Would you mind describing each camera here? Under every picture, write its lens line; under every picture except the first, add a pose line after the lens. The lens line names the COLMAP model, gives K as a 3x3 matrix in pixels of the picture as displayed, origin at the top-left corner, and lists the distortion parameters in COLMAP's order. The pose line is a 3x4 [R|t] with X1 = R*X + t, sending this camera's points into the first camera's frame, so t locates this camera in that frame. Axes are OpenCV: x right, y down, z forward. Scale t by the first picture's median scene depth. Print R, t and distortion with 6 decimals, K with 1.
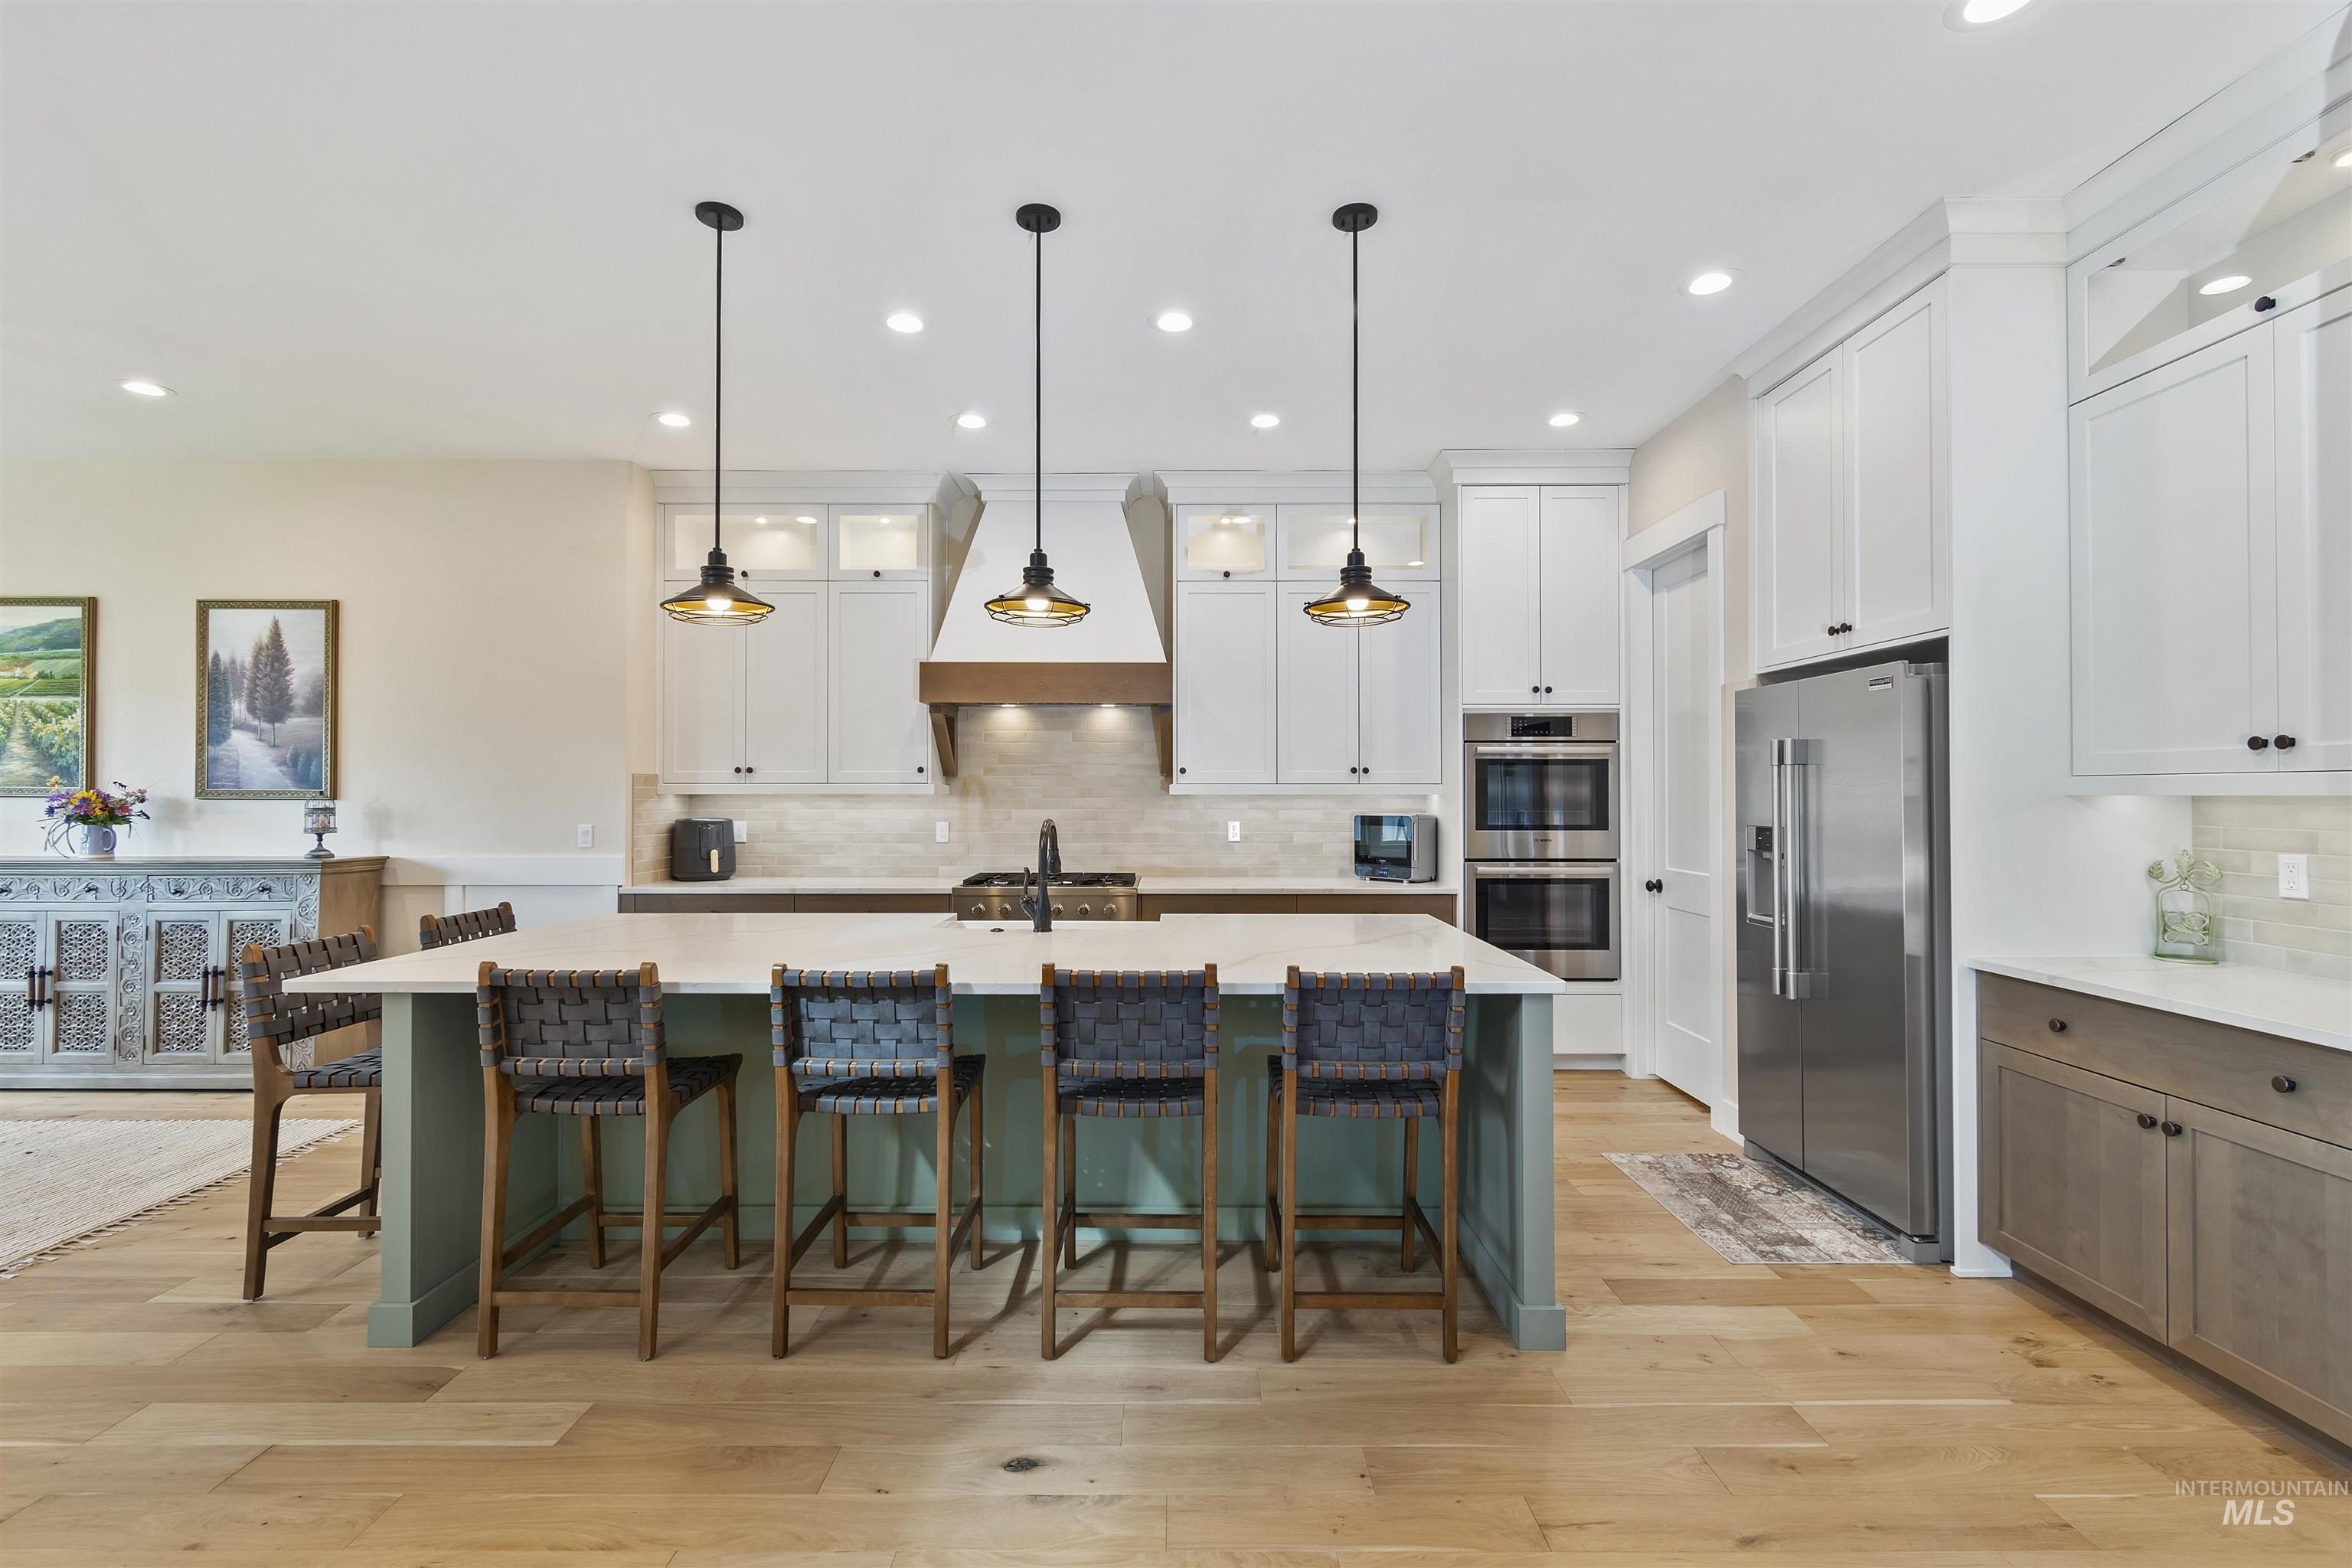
lens RADIAL K [[1020.9, 0, 1176.0], [0, 1020.9, 784.0], [0, 0, 1]] dist [0.000883, 0.000290]
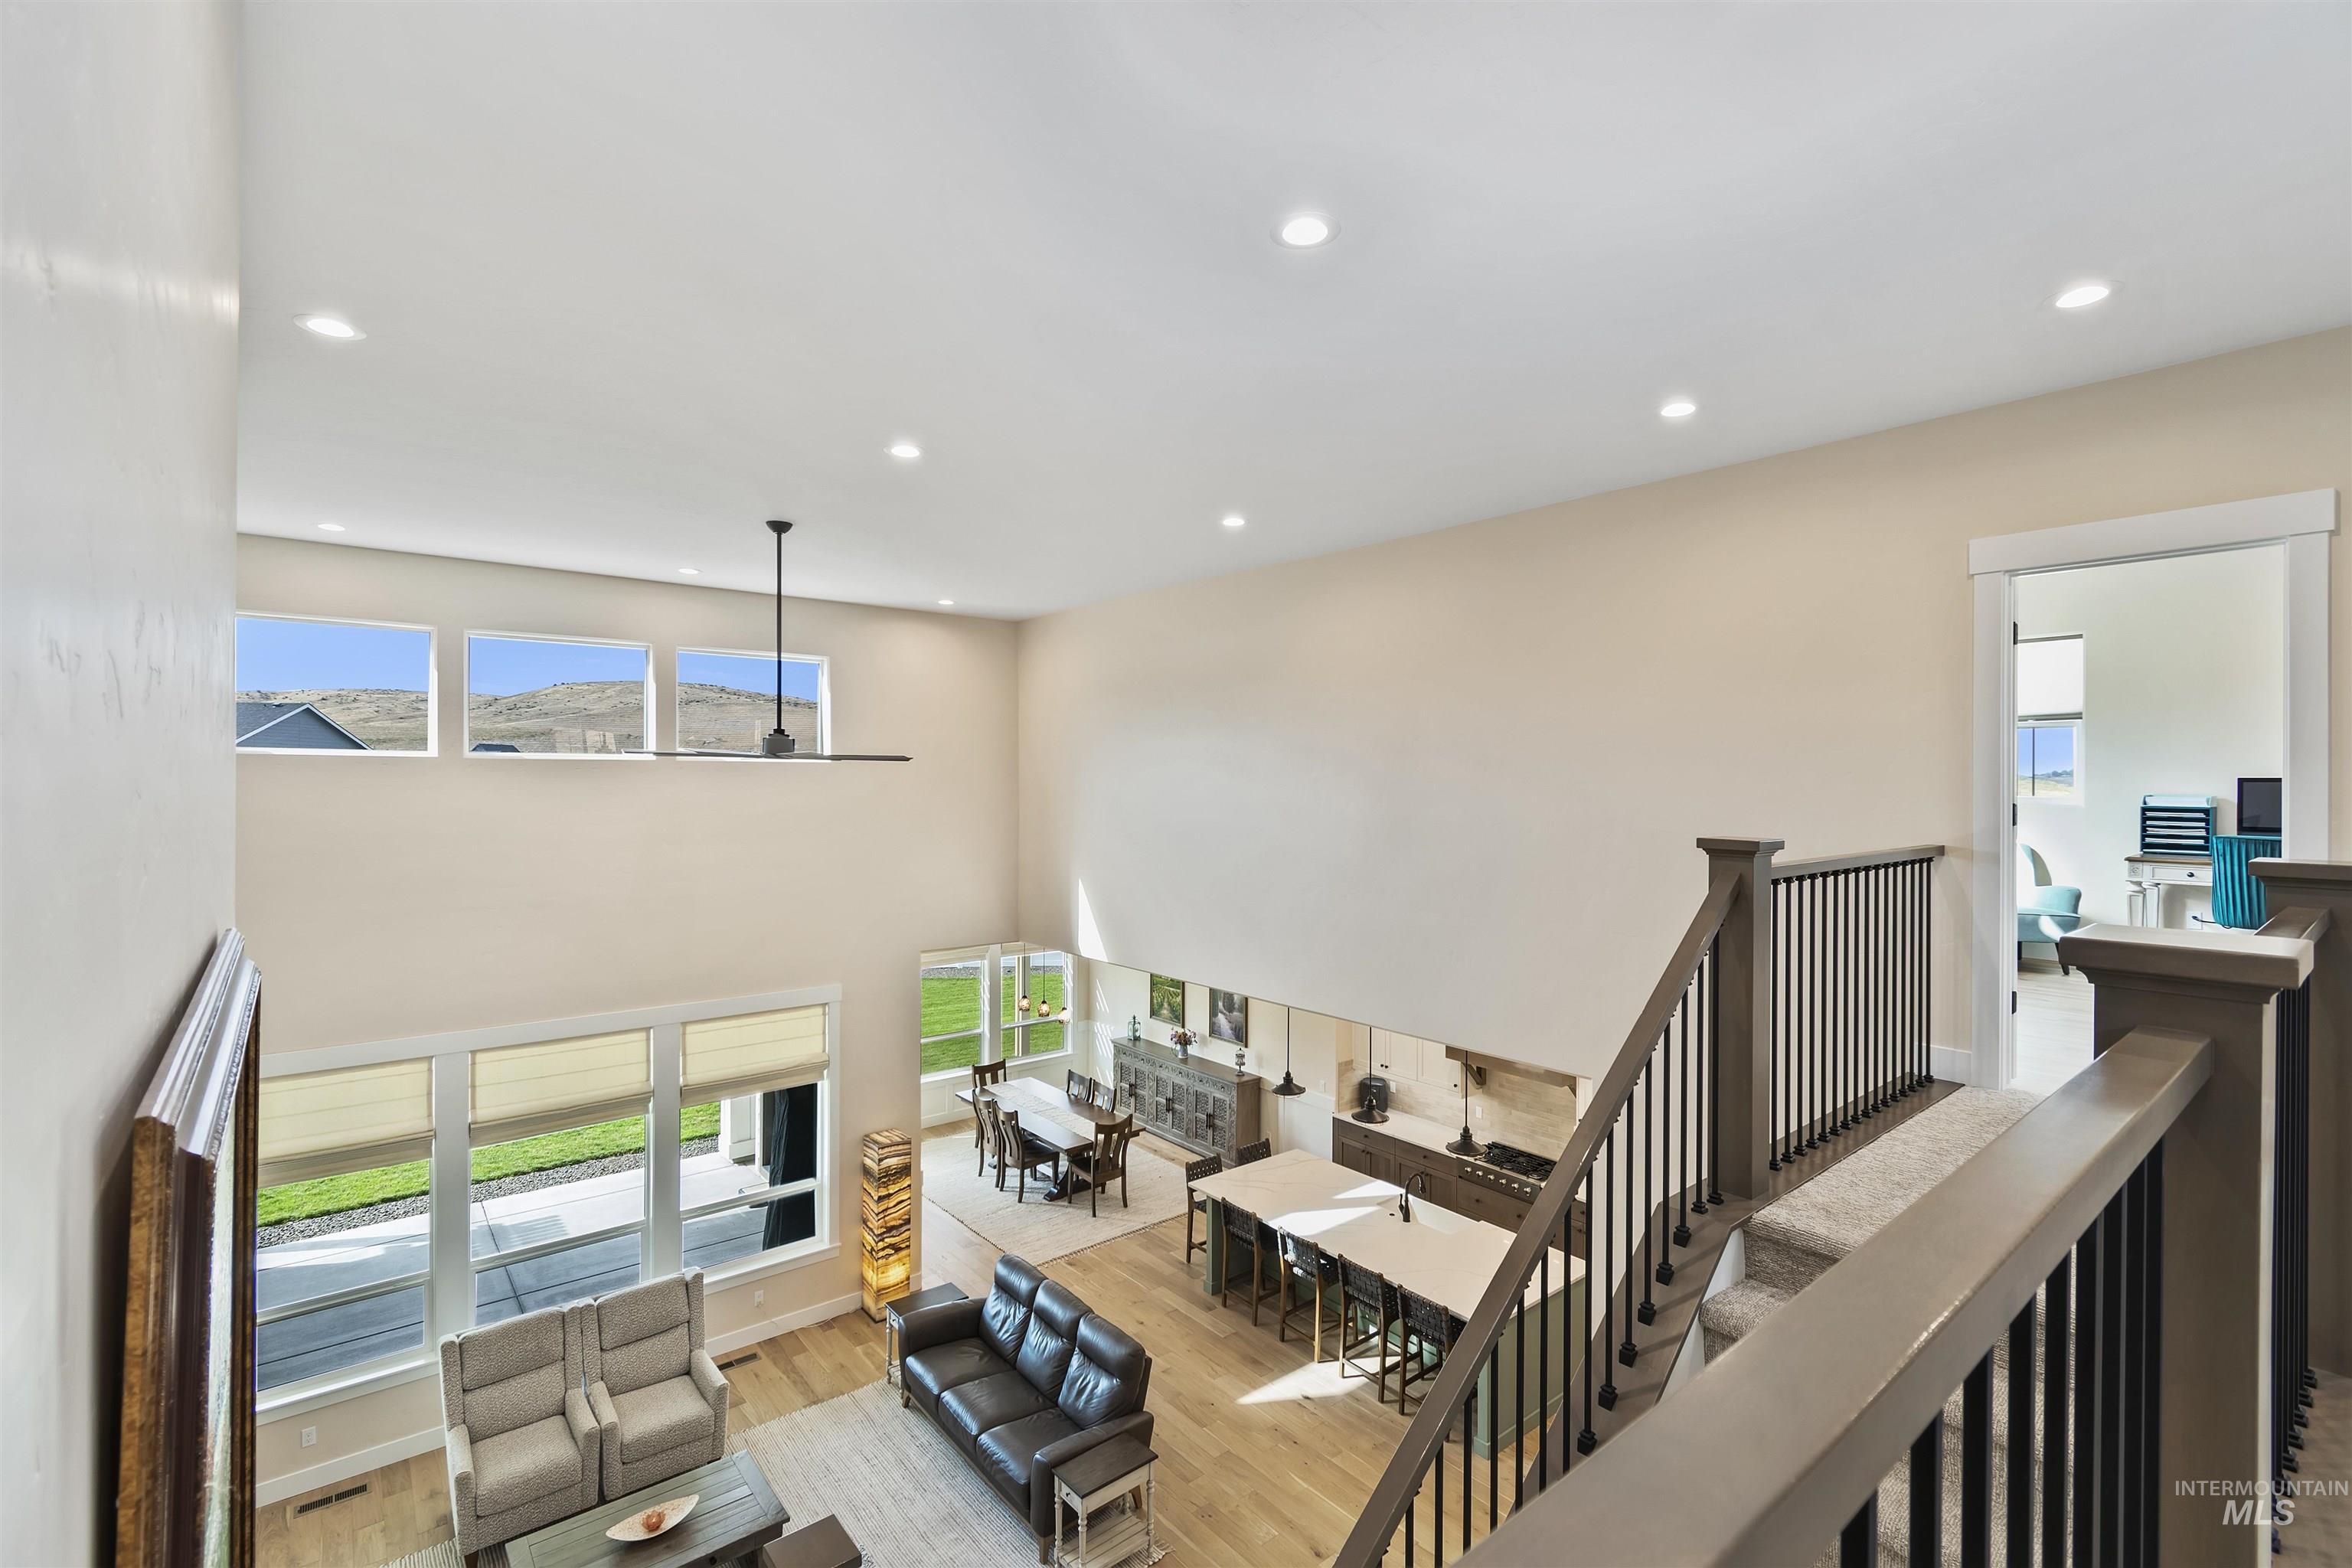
lens RADIAL K [[1042.7, 0, 1176.0], [0, 1042.7, 784.0], [0, 0, 1]] dist [0.004370, 0.000642]
pose [[0.627383, 0.008641, -0.778663, 1.068349], [0.000514, 0.999934, 0.011510, -0.682485], [0.778711, -0.007622, 0.627337, -0.733685]]
